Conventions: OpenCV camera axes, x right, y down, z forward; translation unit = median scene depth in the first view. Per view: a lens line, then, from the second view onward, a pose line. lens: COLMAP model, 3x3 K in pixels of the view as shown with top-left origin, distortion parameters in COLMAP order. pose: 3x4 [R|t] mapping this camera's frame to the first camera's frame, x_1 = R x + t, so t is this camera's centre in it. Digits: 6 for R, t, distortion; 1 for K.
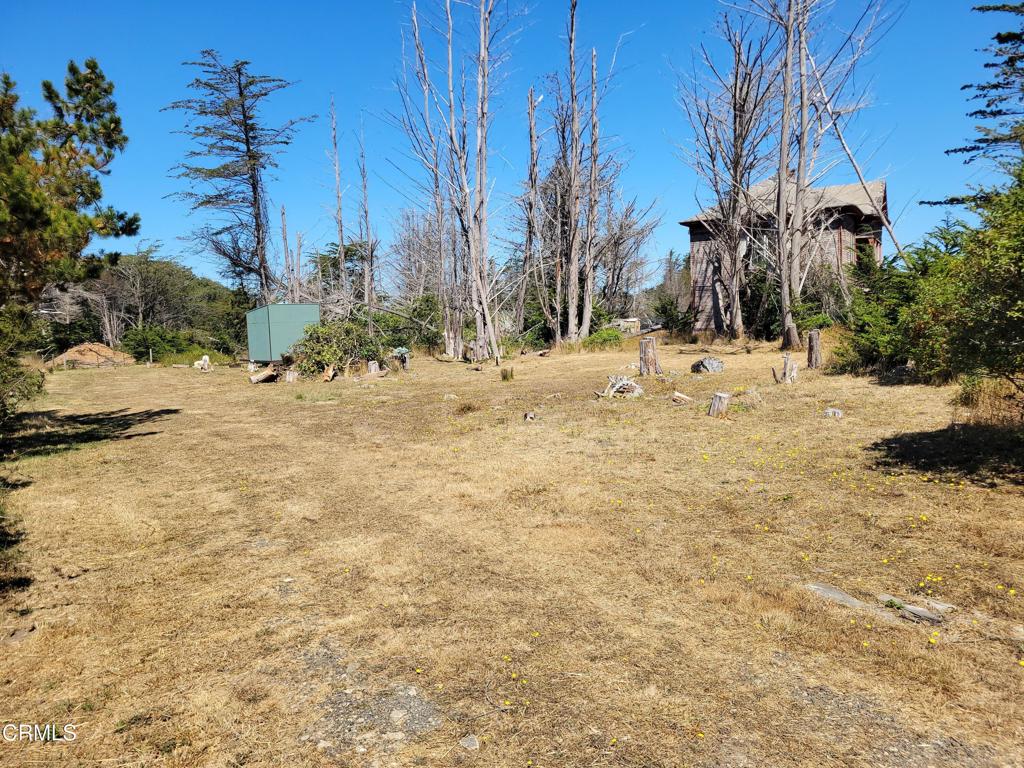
lens RADIAL K [[760.3, 0, 506.7], [0, 760.3, 376.7], [0, 0, 1]] dist [0.086763, -0.072088]
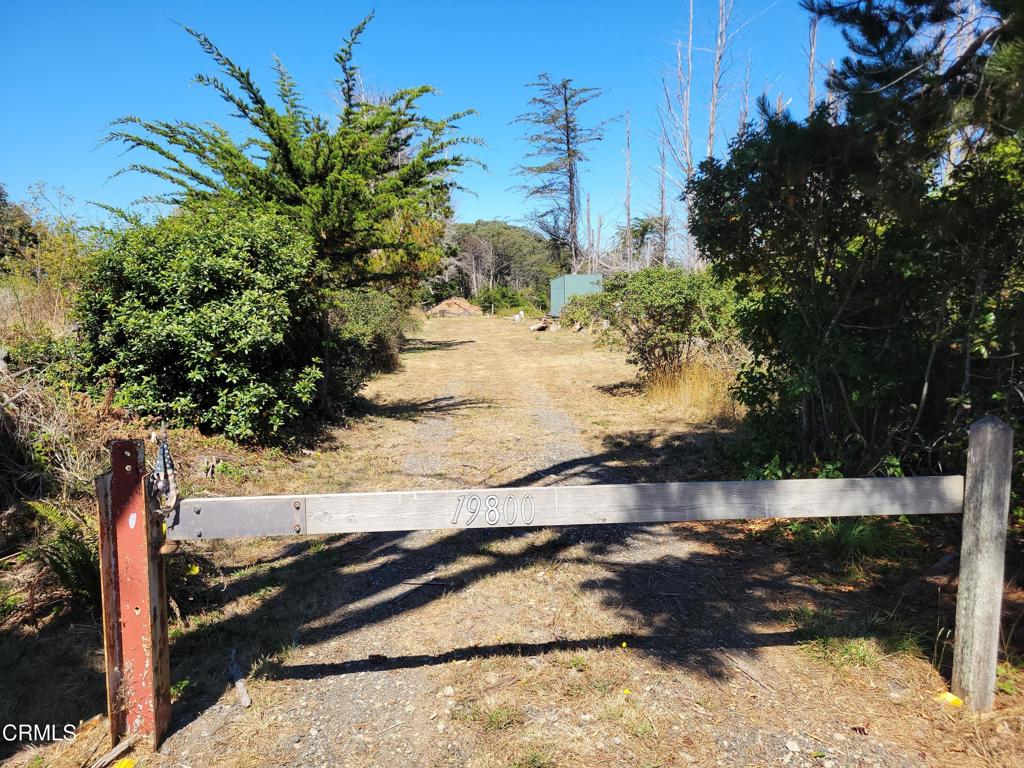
lens RADIAL K [[760.3, 0, 506.7], [0, 760.3, 376.7], [0, 0, 1]] dist [0.086763, -0.072088]
pose [[0.905231, 0.071433, -0.418873, 0.127933], [-0.047589, 0.996610, 0.067112, -0.000097], [0.422246, -0.040818, 0.905562, -0.199337]]
